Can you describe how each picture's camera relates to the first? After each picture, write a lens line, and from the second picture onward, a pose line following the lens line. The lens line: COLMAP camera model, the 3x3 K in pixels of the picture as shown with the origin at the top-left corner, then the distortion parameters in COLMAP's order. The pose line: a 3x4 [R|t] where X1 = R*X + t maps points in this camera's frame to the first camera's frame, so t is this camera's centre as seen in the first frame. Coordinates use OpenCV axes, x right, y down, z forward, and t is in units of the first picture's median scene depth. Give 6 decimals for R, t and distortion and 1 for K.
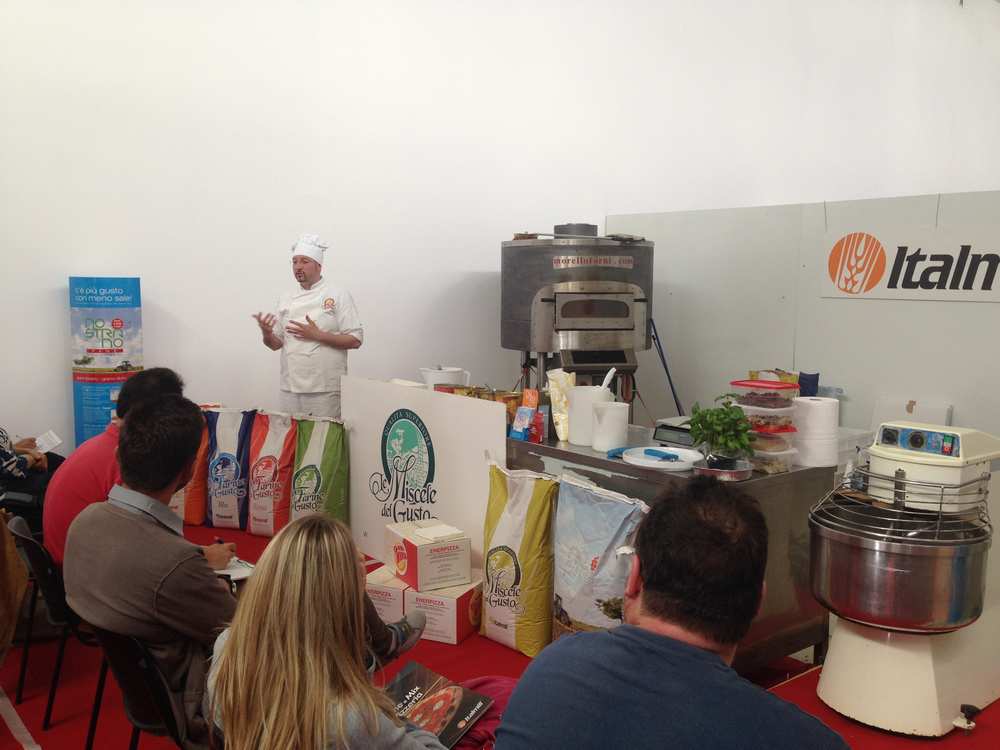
lens RADIAL K [[925.4, 0, 493.9], [0, 925.4, 369.2], [0, 0, 1]] dist [0.128596, -0.220039]
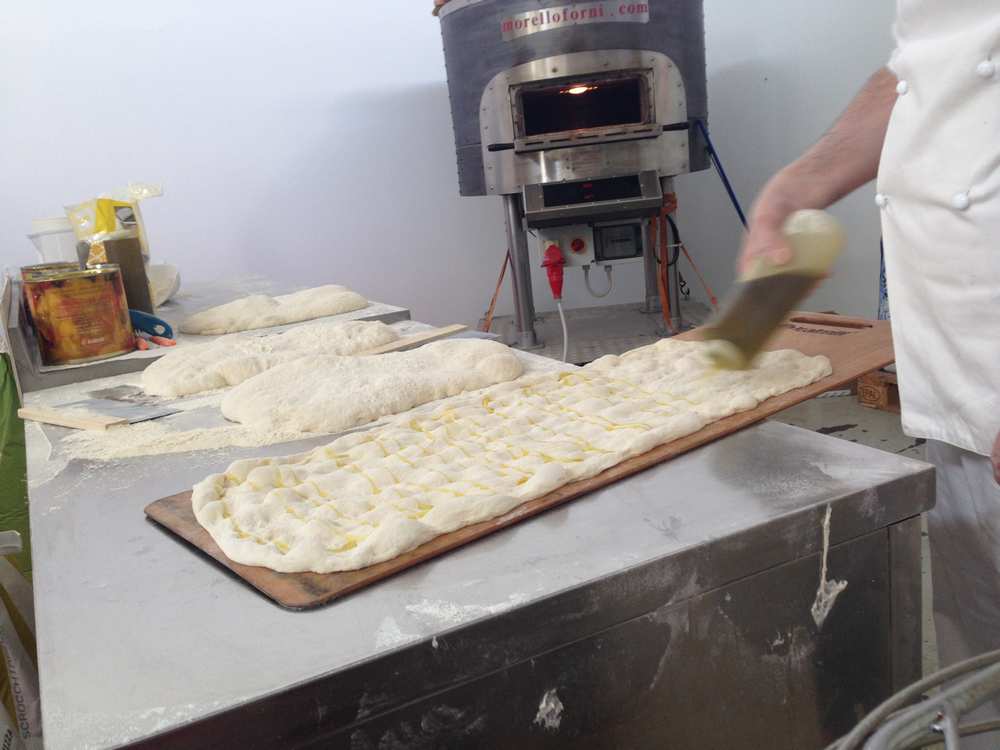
lens RADIAL K [[925.4, 0, 493.9], [0, 925.4, 369.2], [0, 0, 1]] dist [0.128596, -0.220039]
pose [[0.974312, -0.061889, -0.216531, 0.186765], [0.089323, 0.988833, 0.119291, 0.023173], [0.206731, -0.135568, 0.968960, 0.460232]]
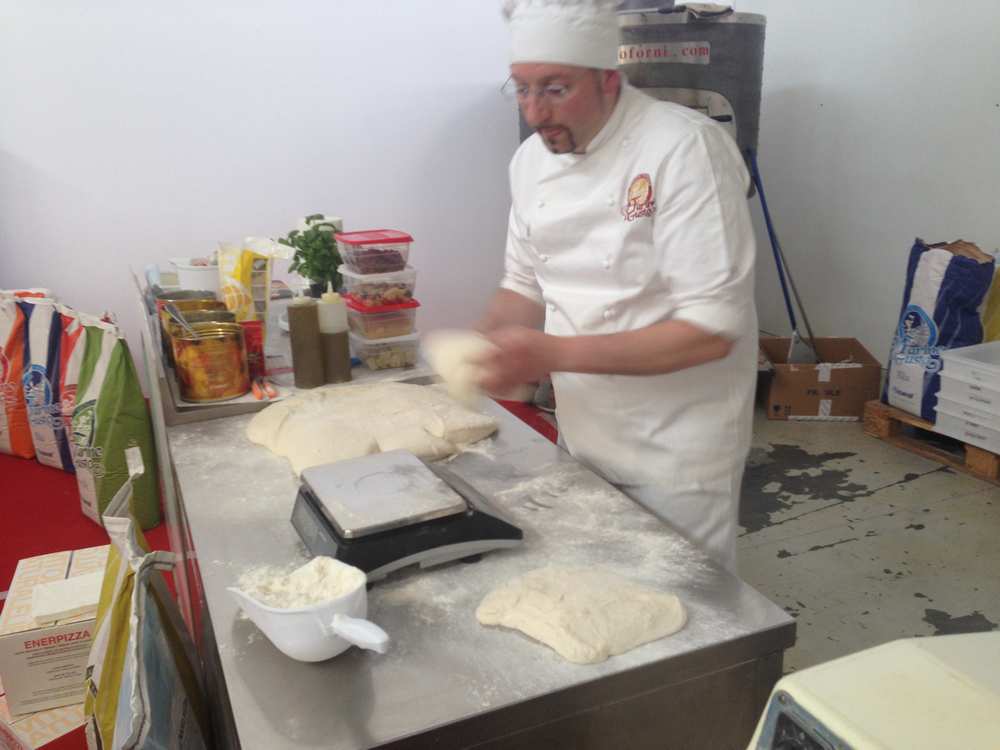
lens RADIAL K [[914.9, 0, 494.7], [0, 914.9, 372.4], [0, 0, 1]] dist [0.156175, -0.248328]
pose [[0.962421, 0.045895, -0.267654, 0.207628], [0.006195, 0.981648, 0.190600, -0.032022], [0.271490, -0.185096, 0.944475, 0.402938]]
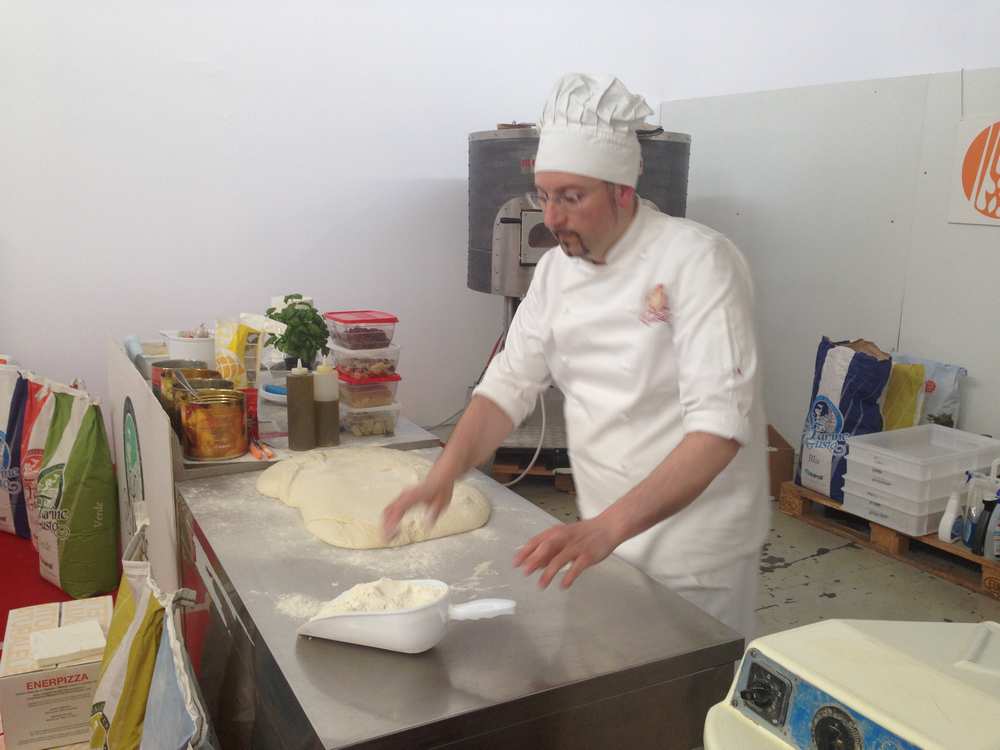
lens RADIAL K [[925.4, 0, 493.9], [0, 925.4, 369.2], [0, 0, 1]] dist [0.128596, -0.220039]
pose [[0.981278, 0.050905, -0.185749, 0.196210], [-0.033245, 0.994731, 0.096983, -0.034451], [0.189707, -0.088992, 0.977799, 0.348890]]
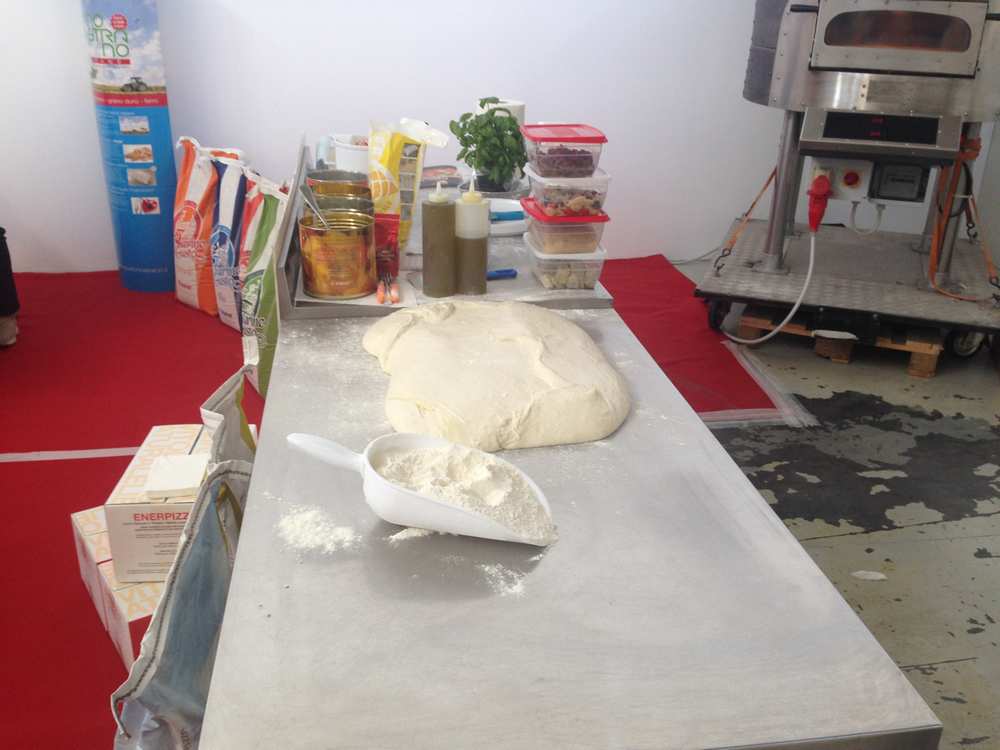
lens RADIAL K [[919.6, 0, 491.2], [0, 919.6, 369.4], [0, 0, 1]] dist [0.135820, -0.229365]
pose [[0.863345, 0.211658, -0.458079, 0.212516], [-0.068642, 0.948602, 0.308938, -0.035160], [0.499924, -0.235276, 0.833499, 0.453733]]
